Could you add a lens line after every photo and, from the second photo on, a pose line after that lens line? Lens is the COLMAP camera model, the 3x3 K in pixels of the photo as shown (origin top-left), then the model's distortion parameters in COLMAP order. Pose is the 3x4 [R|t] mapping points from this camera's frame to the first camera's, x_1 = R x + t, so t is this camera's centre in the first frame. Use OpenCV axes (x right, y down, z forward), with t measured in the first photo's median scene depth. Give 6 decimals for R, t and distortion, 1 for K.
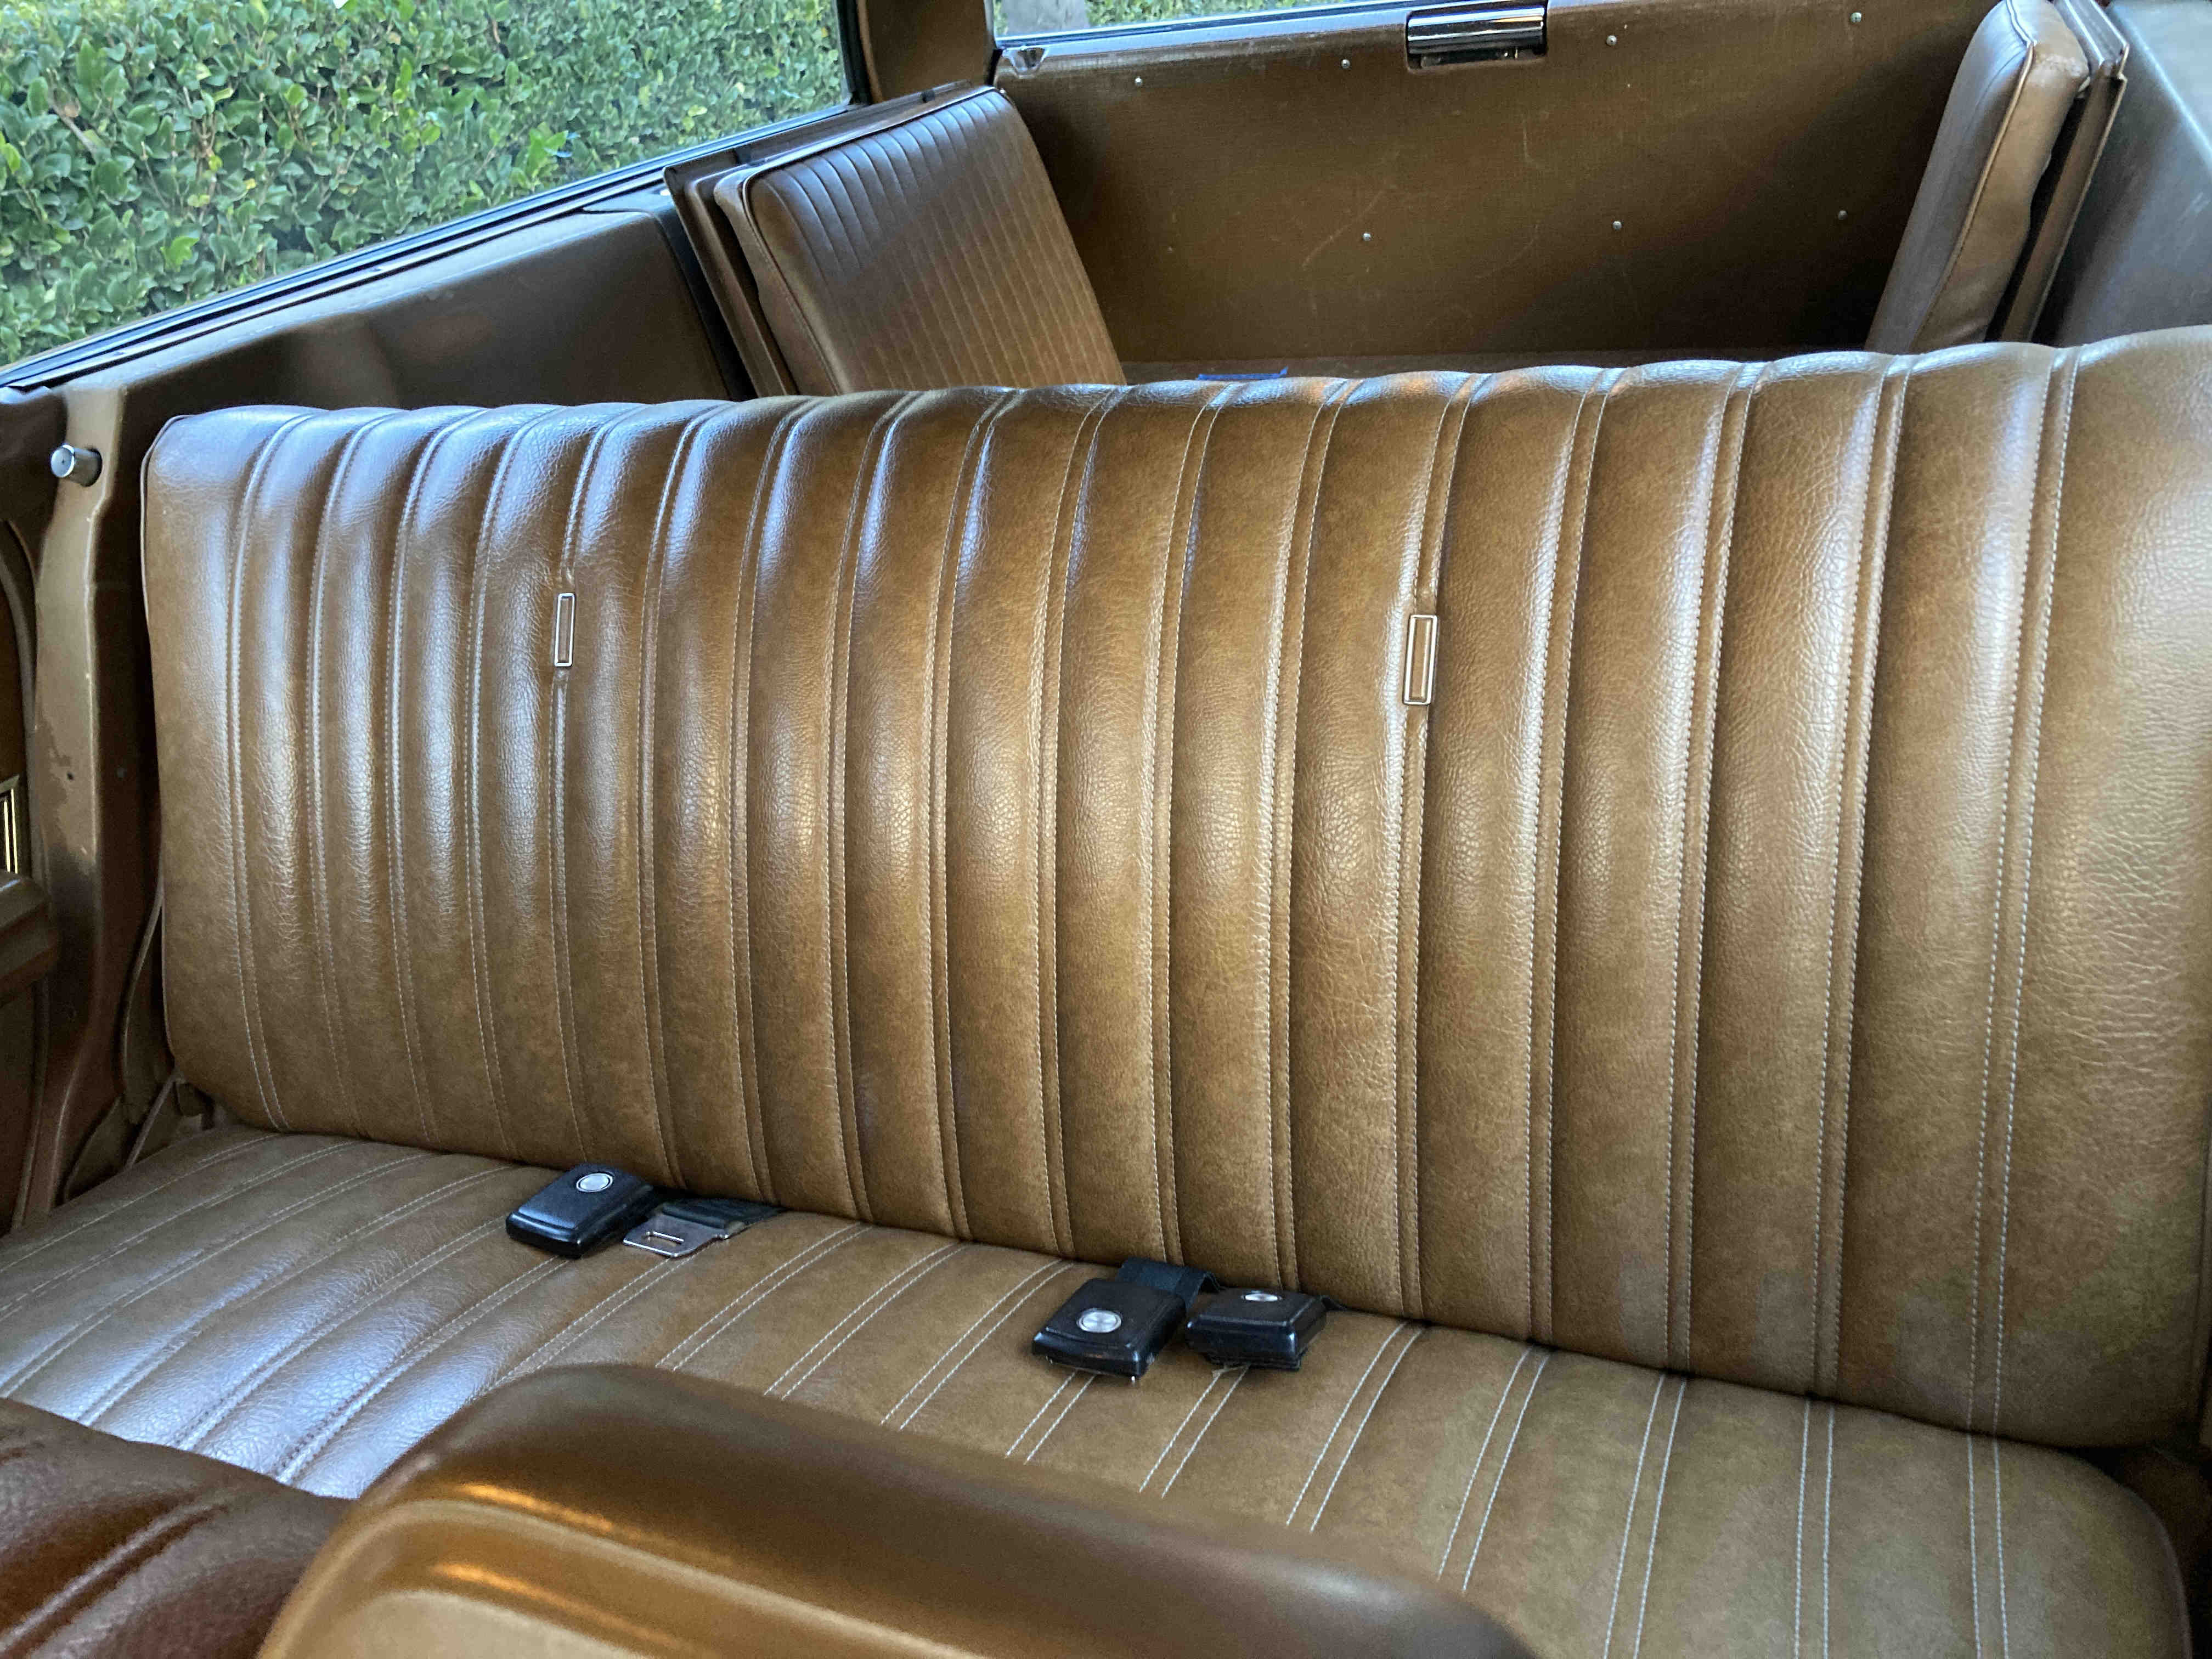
lens RADIAL K [[1824.4, 0, 1110.2], [0, 1824.4, 795.4], [0, 0, 1]] dist [-0.053442, 0.174353]
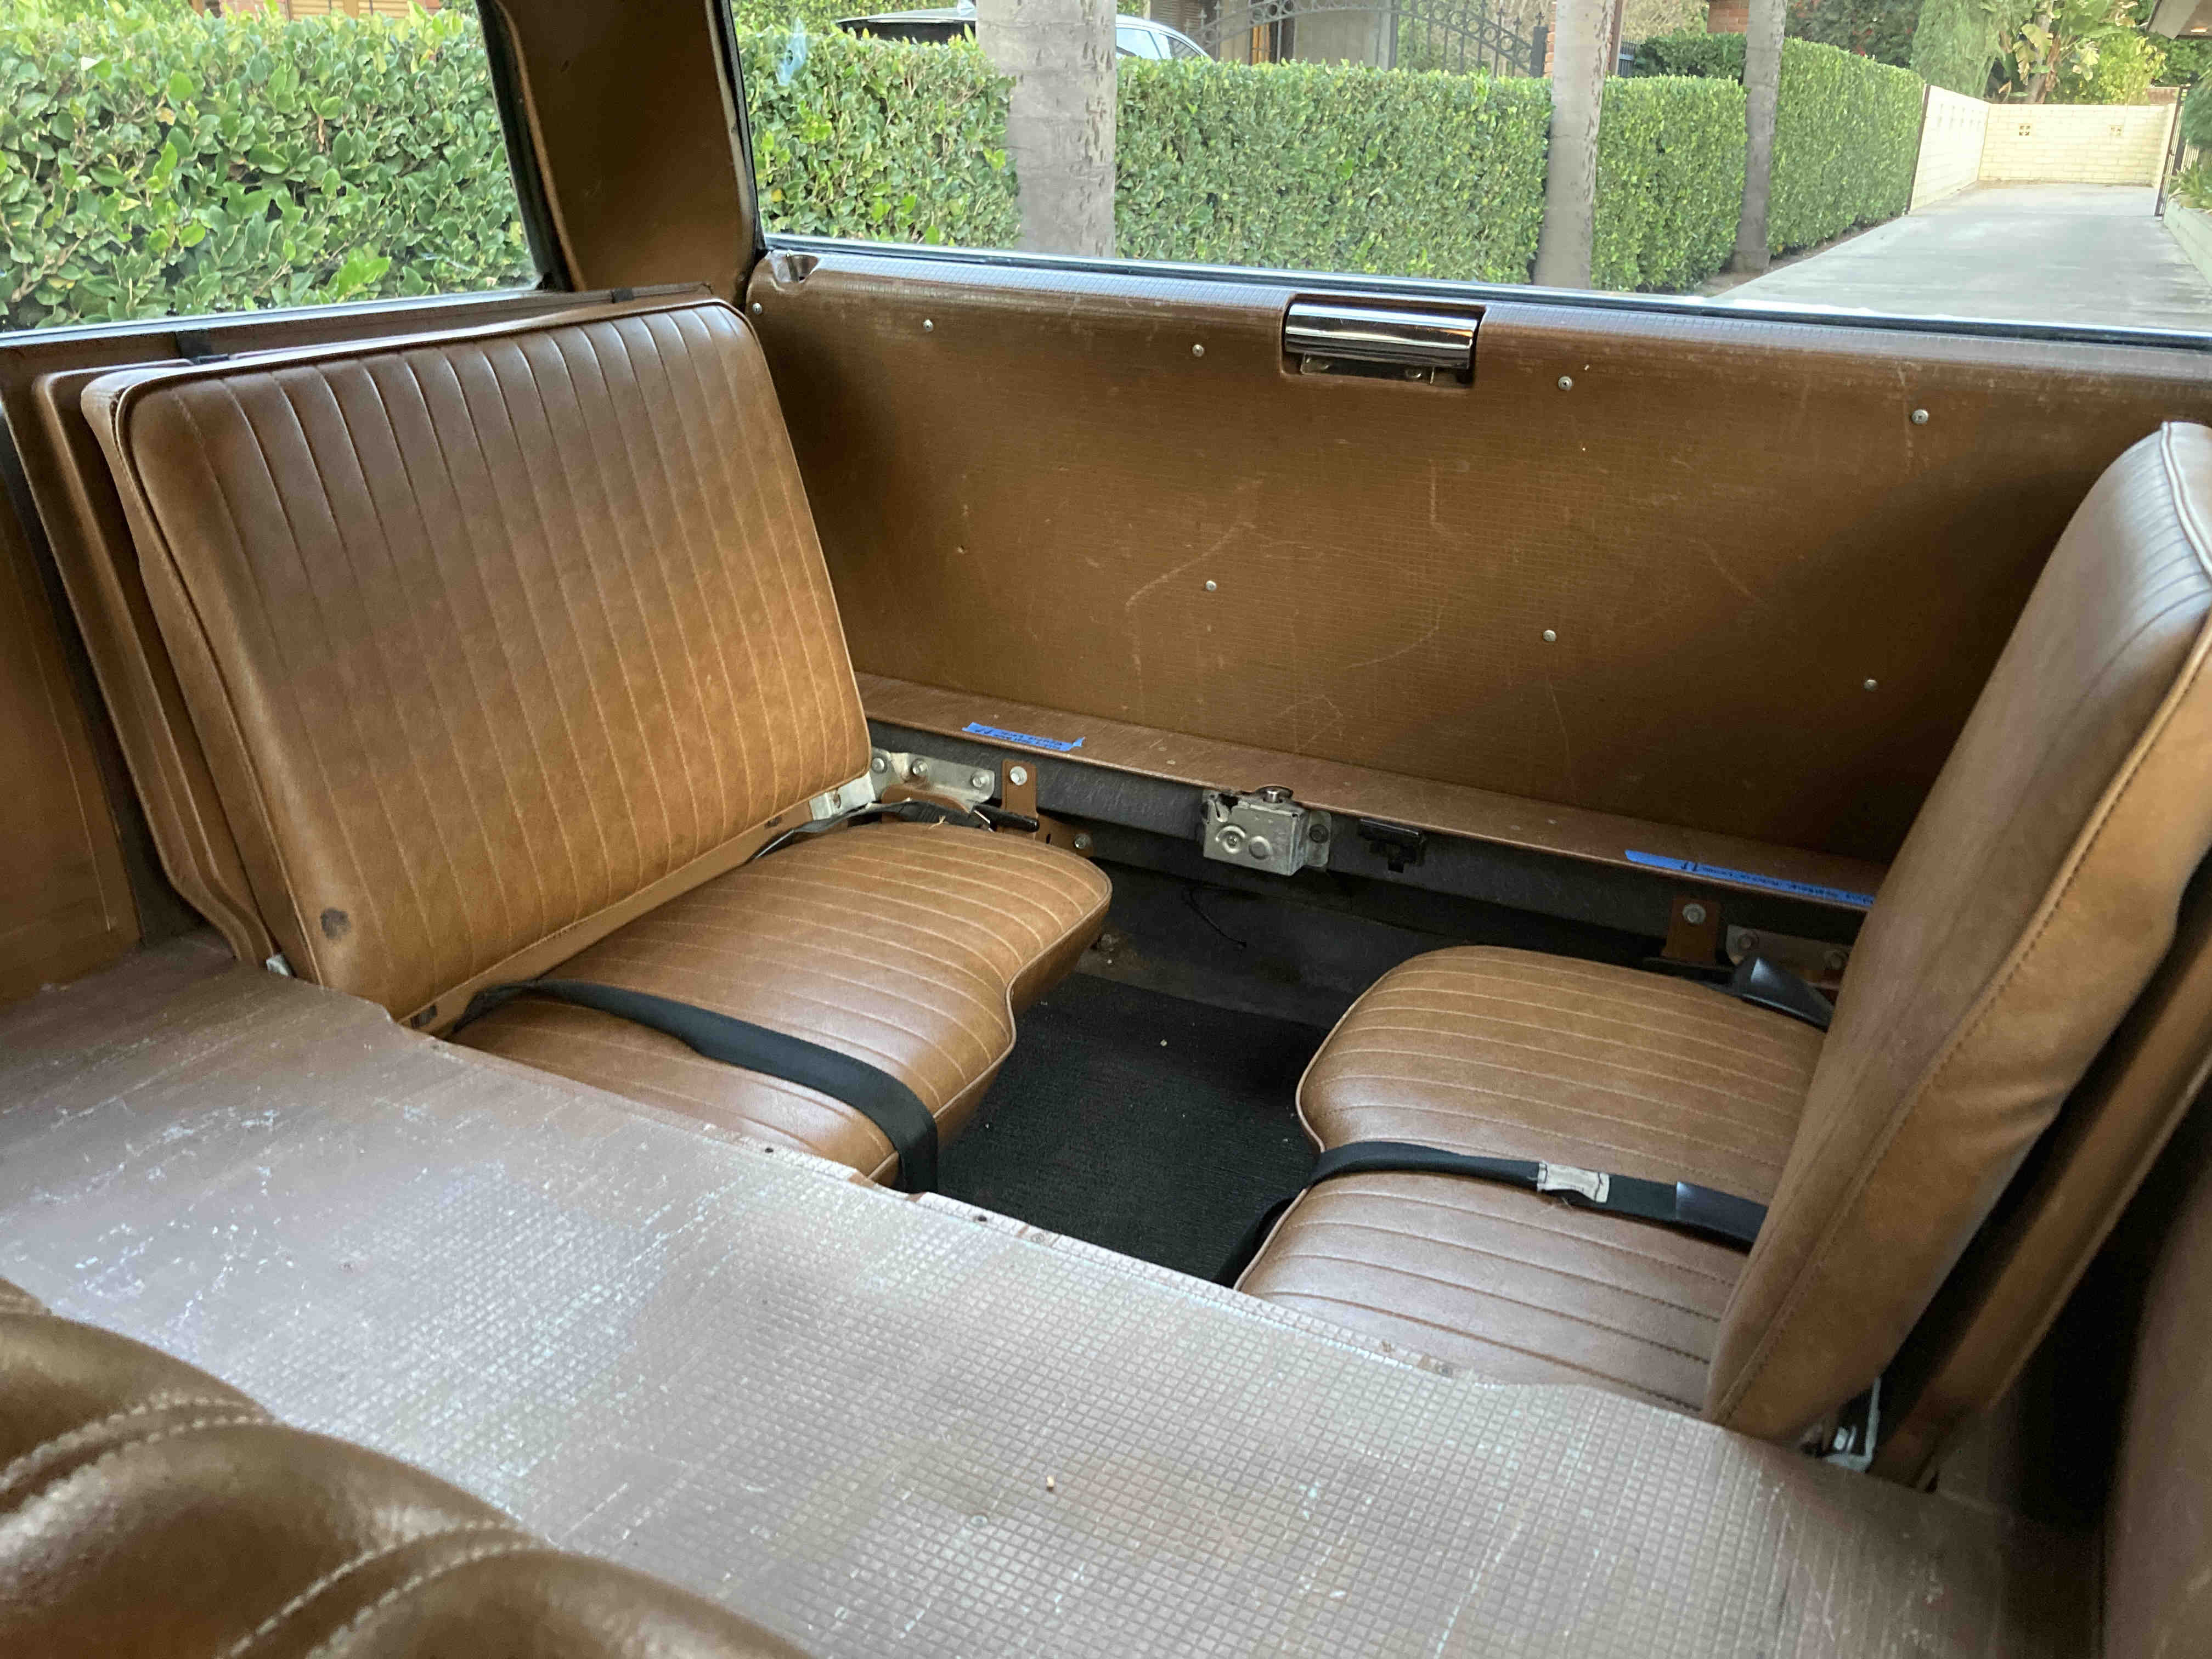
lens RADIAL K [[1830.1, 0, 1106.0], [0, 1830.1, 829.5], [0, 0, 1]] dist [0.032797, -0.010605]
pose [[0.985914, 0.166149, -0.019181, 0.094427], [-0.167180, 0.982357, -0.083818, -0.105666], [0.004917, 0.085844, 0.996296, 0.211116]]
